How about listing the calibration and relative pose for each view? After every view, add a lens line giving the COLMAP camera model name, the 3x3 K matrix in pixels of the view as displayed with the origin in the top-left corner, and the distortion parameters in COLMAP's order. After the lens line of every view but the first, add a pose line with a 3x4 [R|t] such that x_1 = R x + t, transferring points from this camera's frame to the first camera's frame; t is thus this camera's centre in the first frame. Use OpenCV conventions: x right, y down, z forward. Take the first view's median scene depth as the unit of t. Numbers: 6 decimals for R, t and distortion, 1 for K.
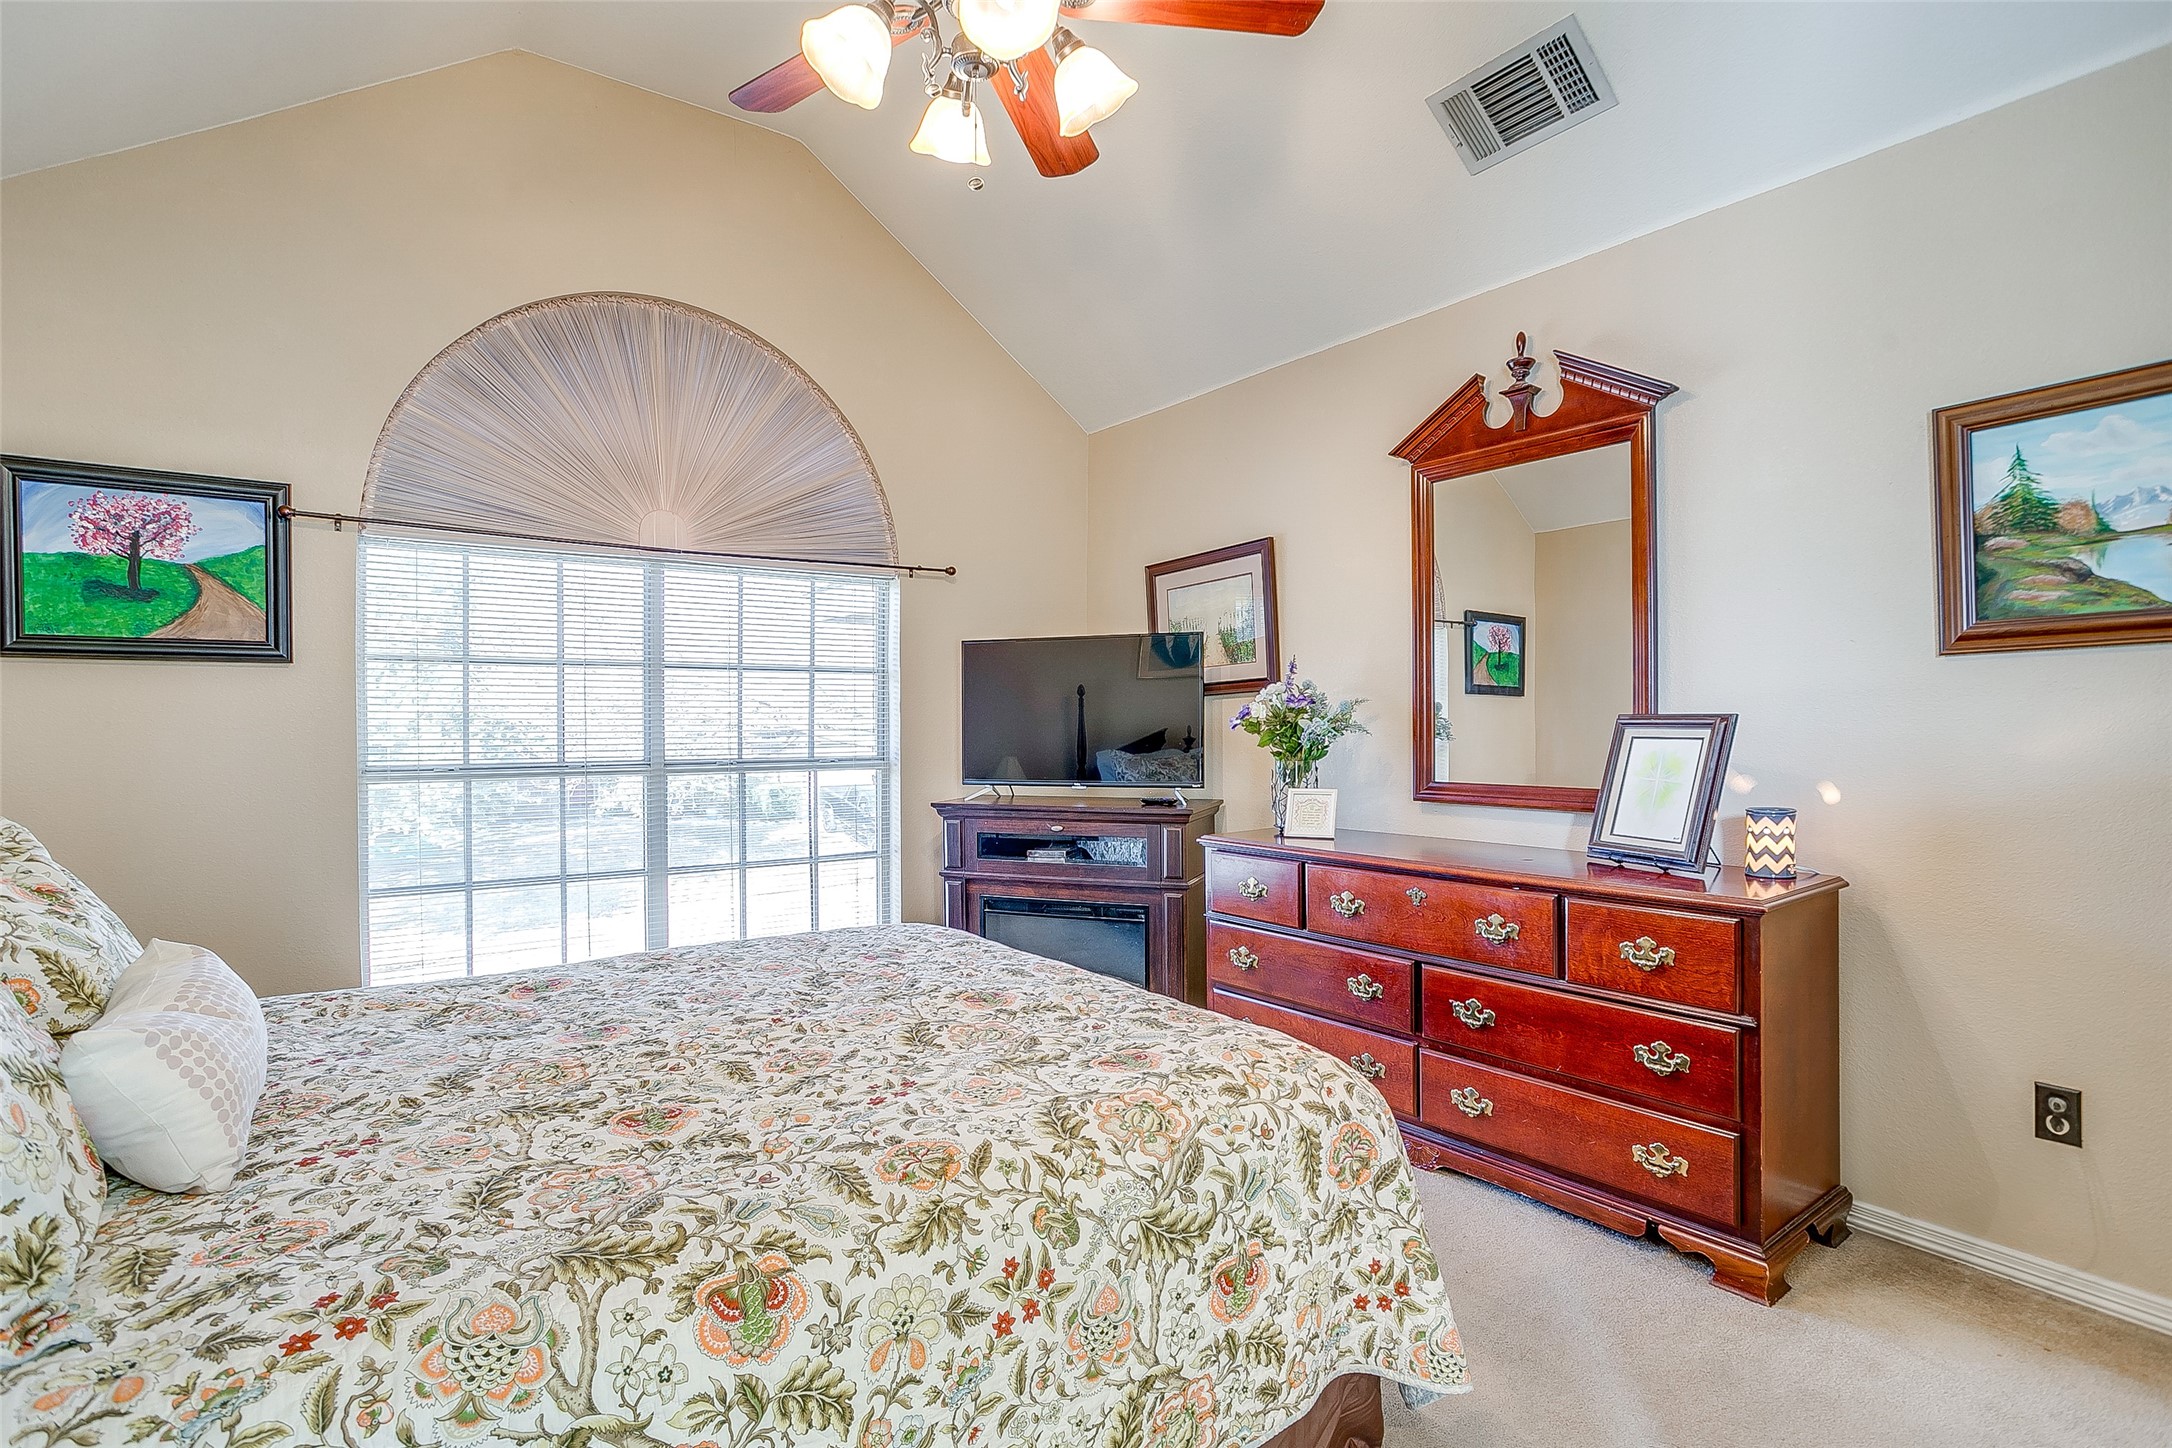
lens RADIAL K [[1048.1, 0, 1077.0], [0, 1048.1, 726.5], [0, 0, 1]] dist [-0.071937, 0.044454]
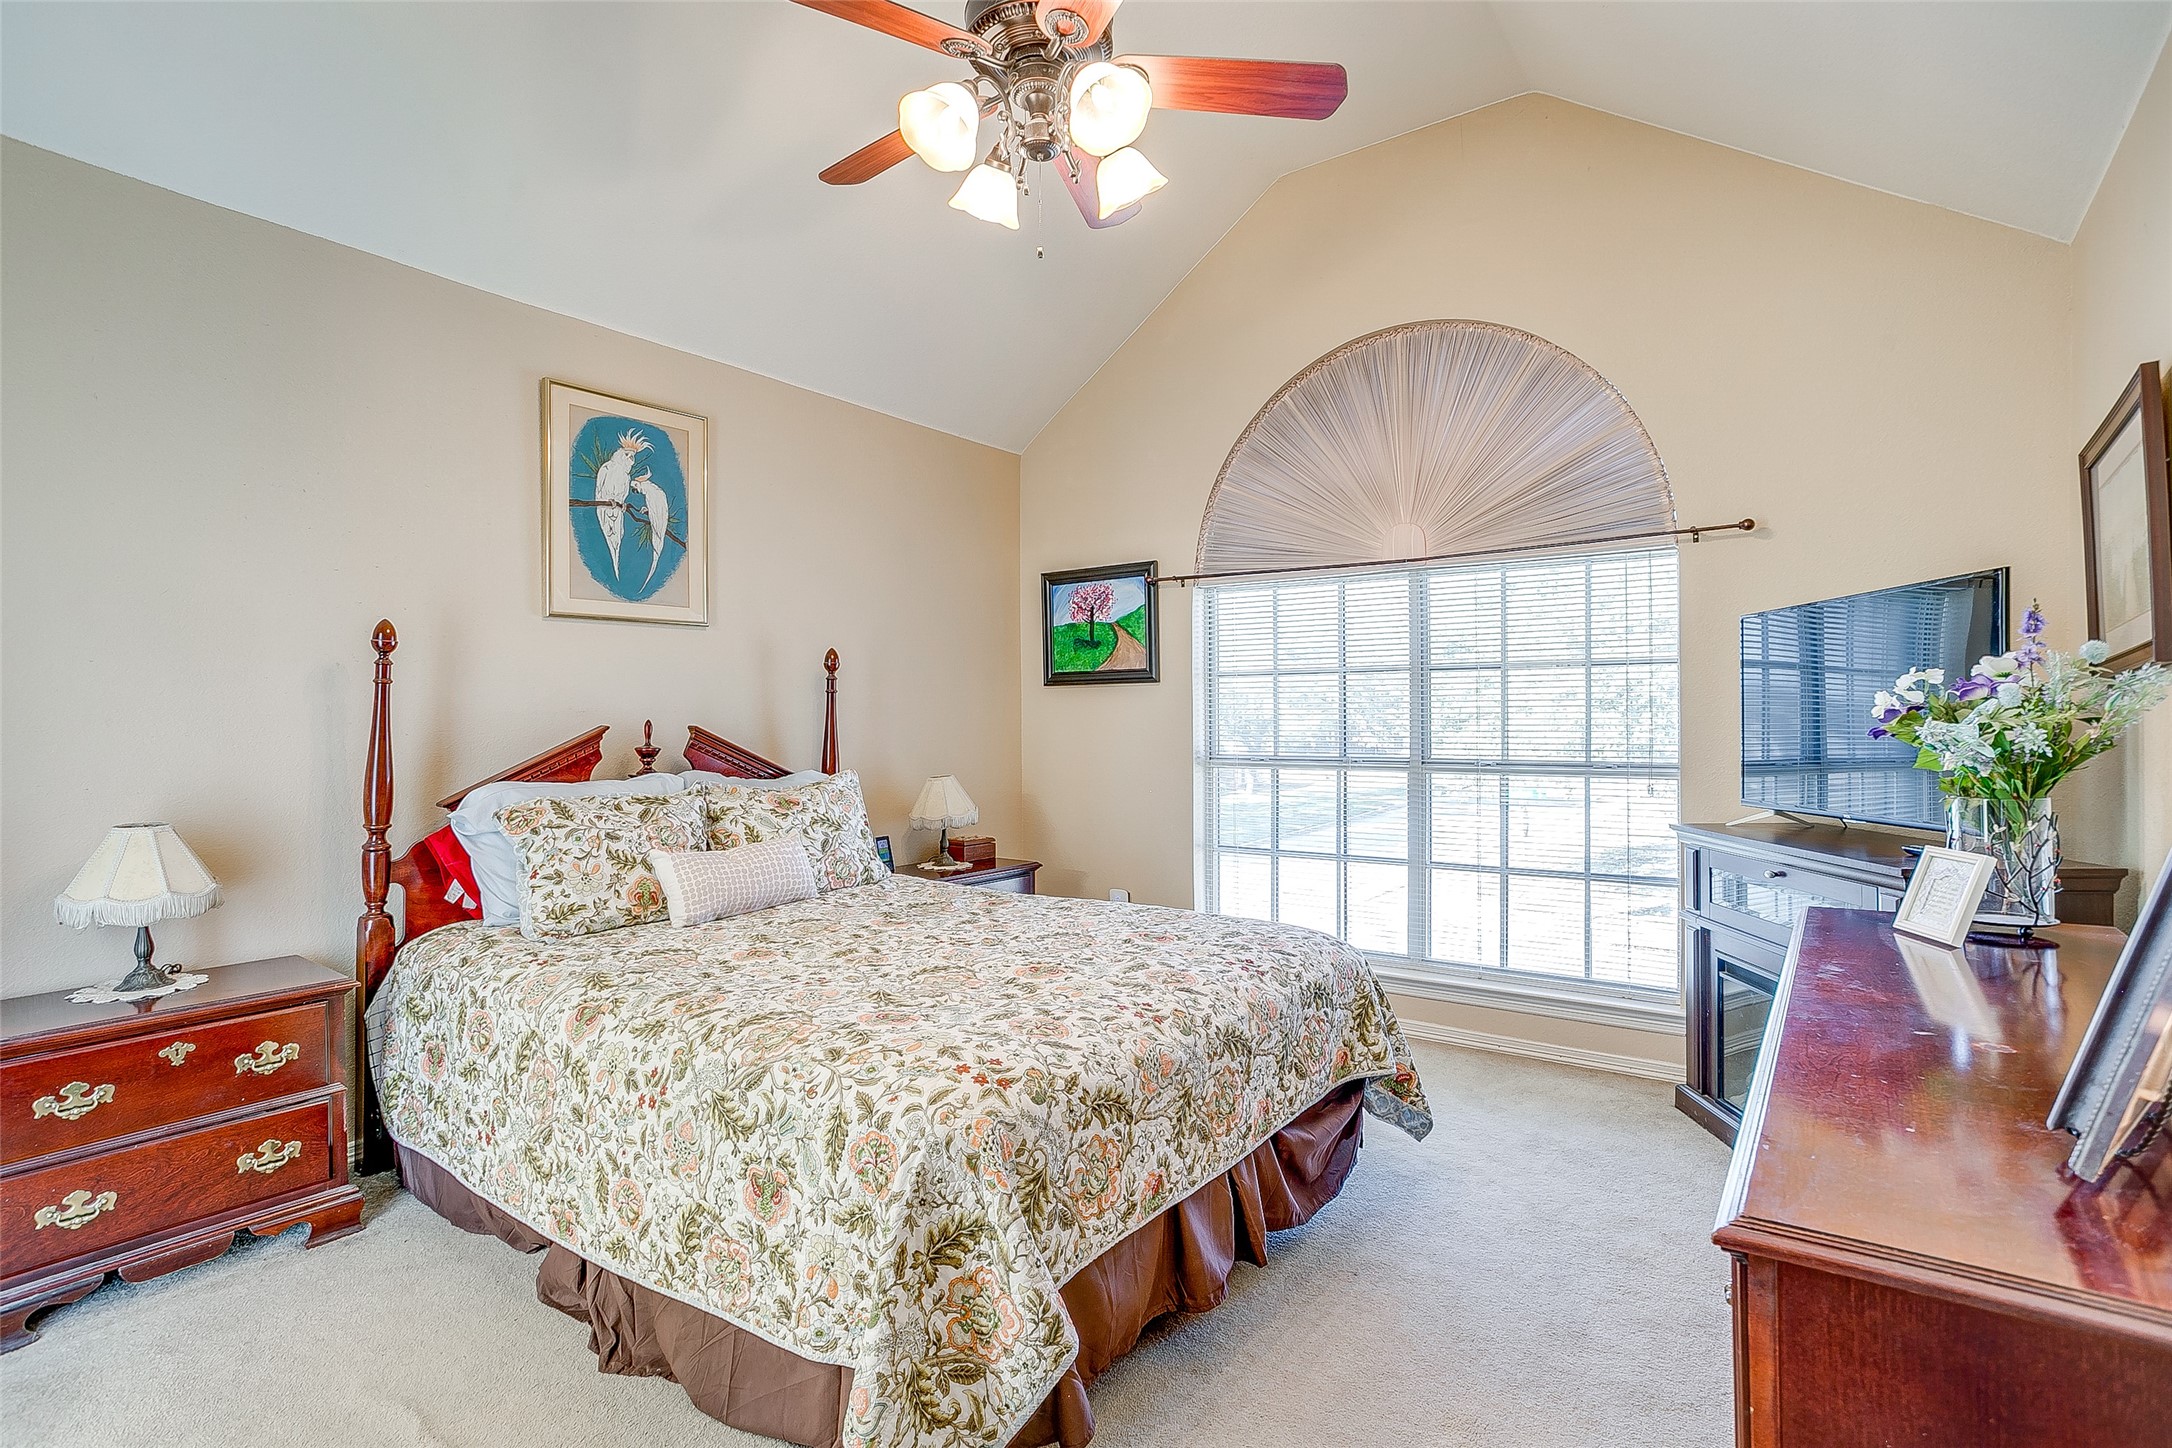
lens RADIAL K [[1048.1, 0, 1077.0], [0, 1048.1, 726.5], [0, 0, 1]] dist [-0.071937, 0.044454]
pose [[0.300944, 0.005421, -0.953626, 0.736716], [-0.001668, 0.999985, 0.005158, -0.007280], [0.953640, 0.000038, 0.300949, 0.512372]]
